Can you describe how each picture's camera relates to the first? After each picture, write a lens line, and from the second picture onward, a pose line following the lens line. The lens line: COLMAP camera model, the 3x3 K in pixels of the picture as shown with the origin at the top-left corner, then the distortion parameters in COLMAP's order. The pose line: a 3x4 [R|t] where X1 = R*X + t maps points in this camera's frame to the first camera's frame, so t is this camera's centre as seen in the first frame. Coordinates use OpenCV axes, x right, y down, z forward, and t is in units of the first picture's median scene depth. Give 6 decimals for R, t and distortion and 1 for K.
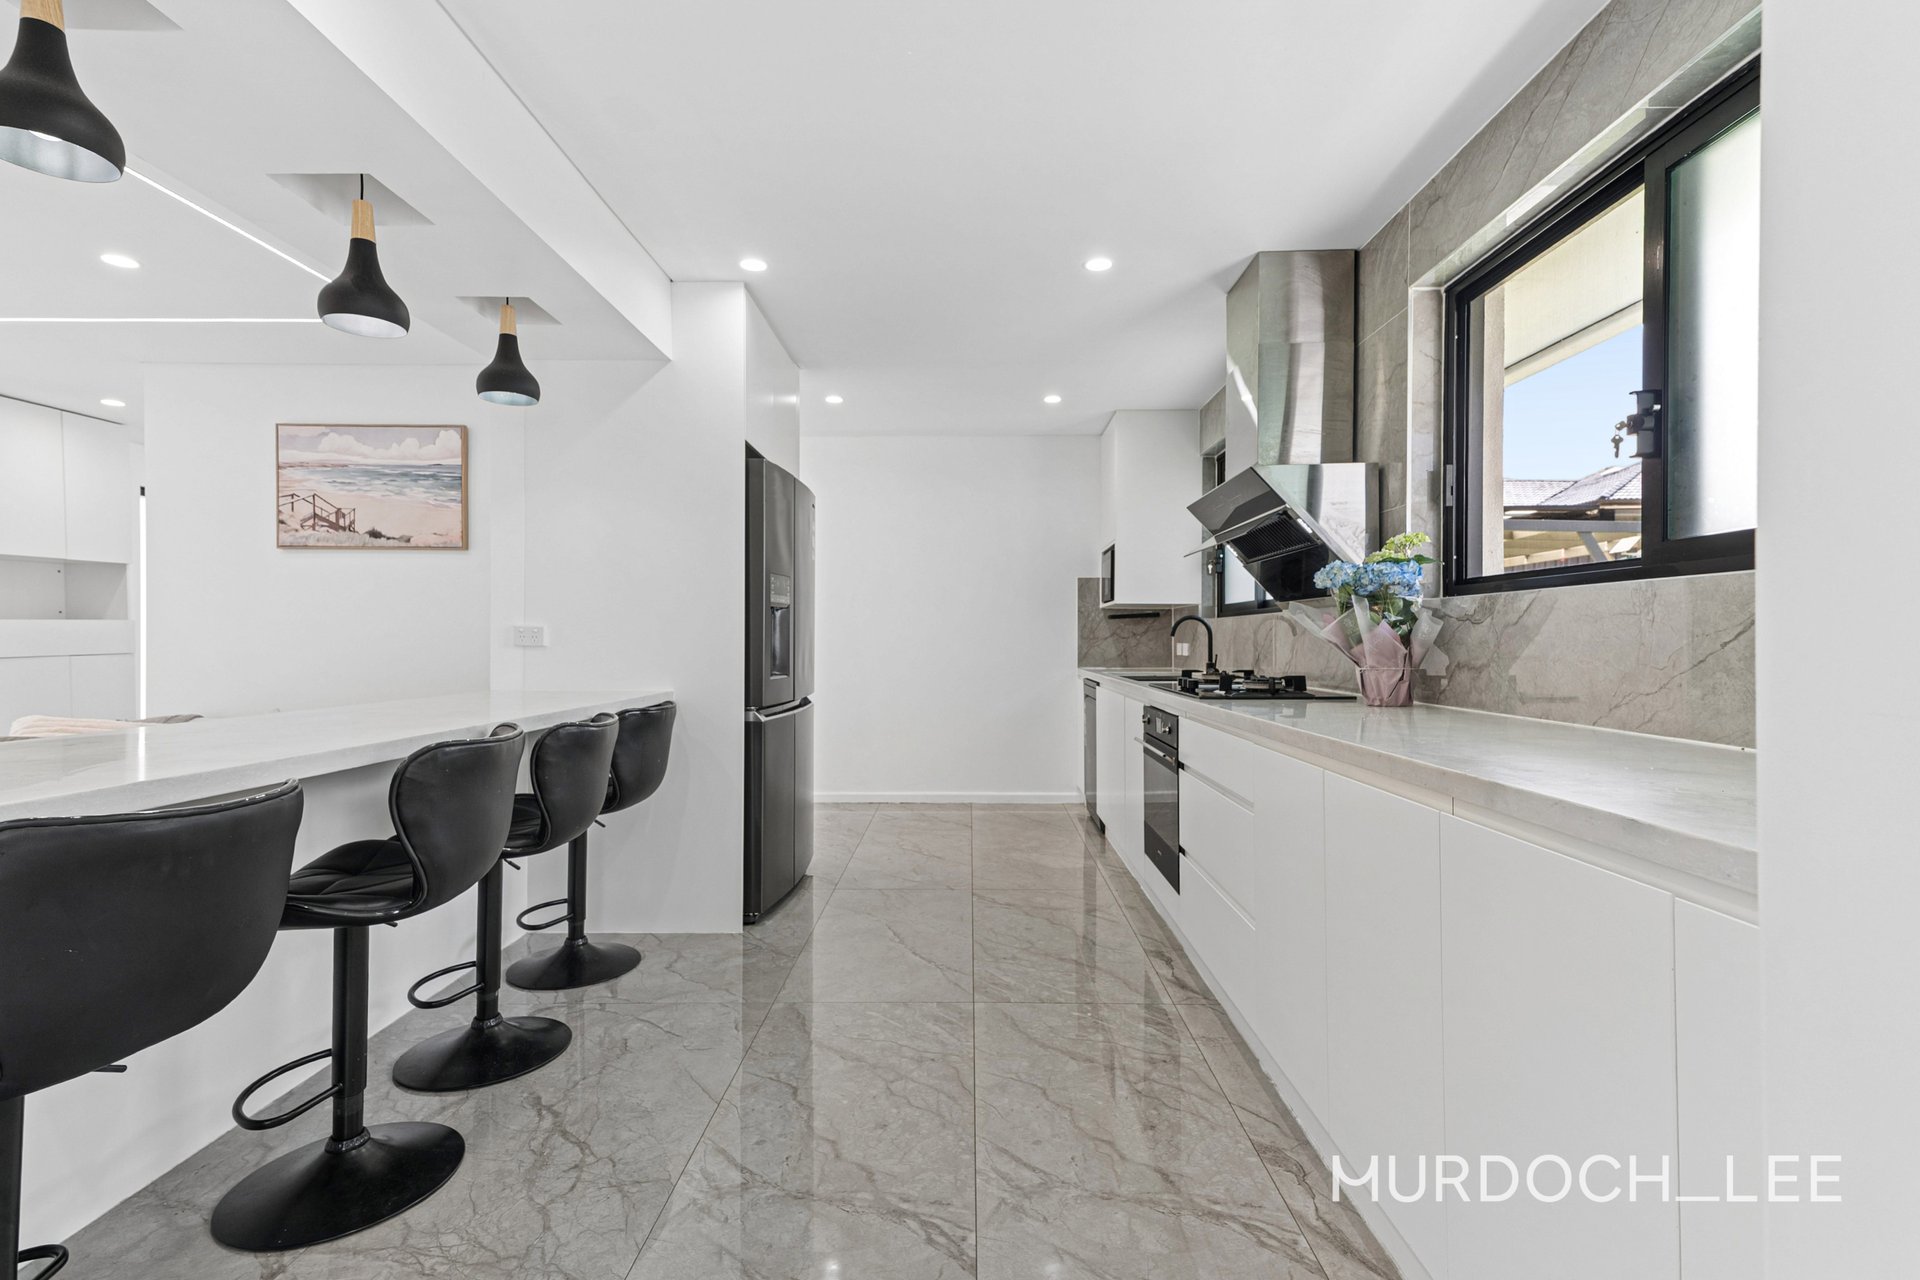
lens RADIAL K [[899.1, 0, 960.0], [0, 899.1, 640.0], [0, 0, 1]] dist [0.027180, -0.000628]
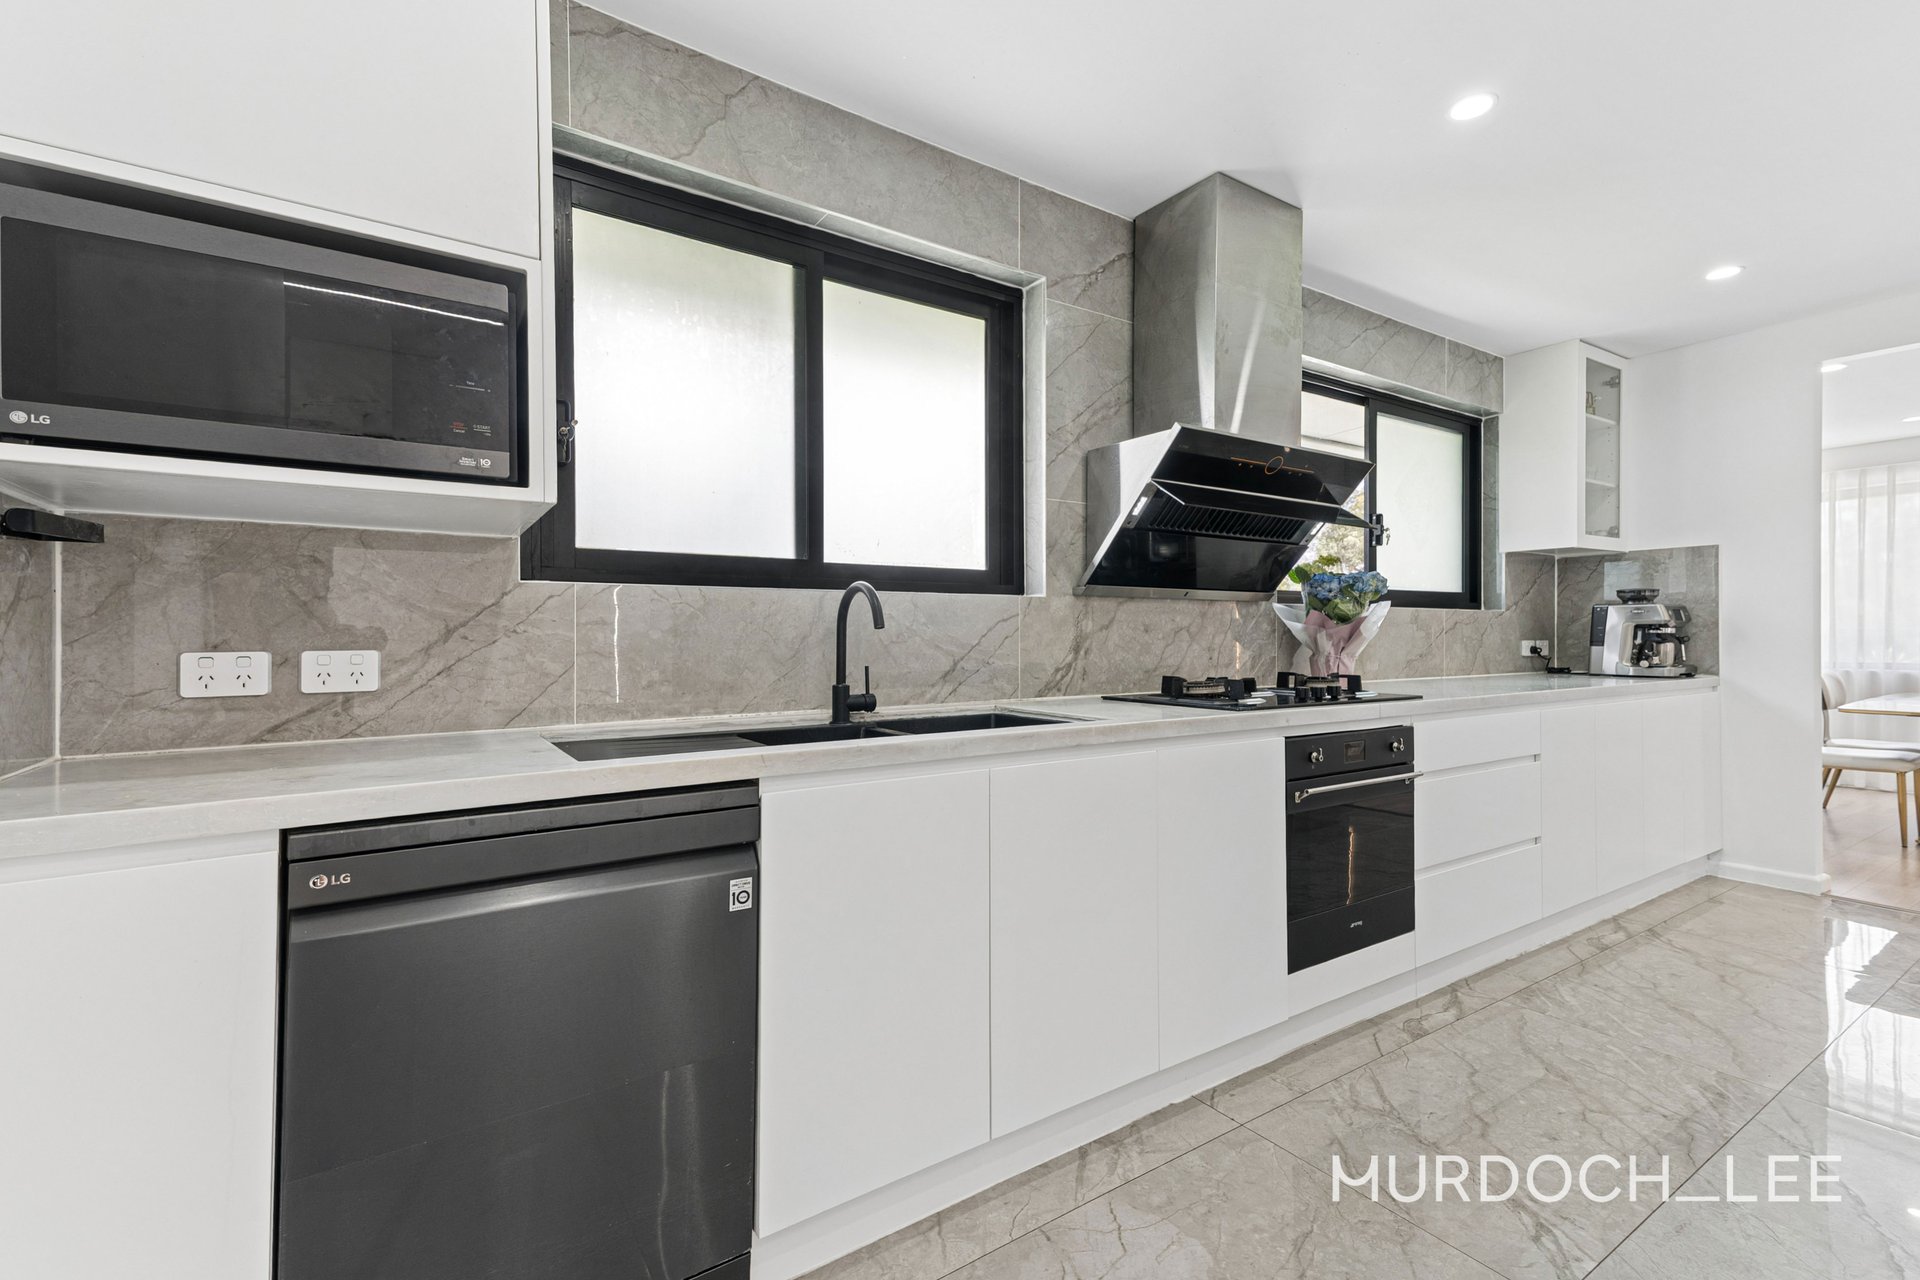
lens RADIAL K [[850.8, 0, 960.8], [0, 850.8, 629.3], [0, 0, 1]] dist [0.029206, 0.000307]
pose [[-0.571726, 0.005845, 0.820424, -0.171783], [0.002421, 0.999982, -0.005438, -0.002524], [-0.820441, -0.001123, -0.571730, 1.676171]]
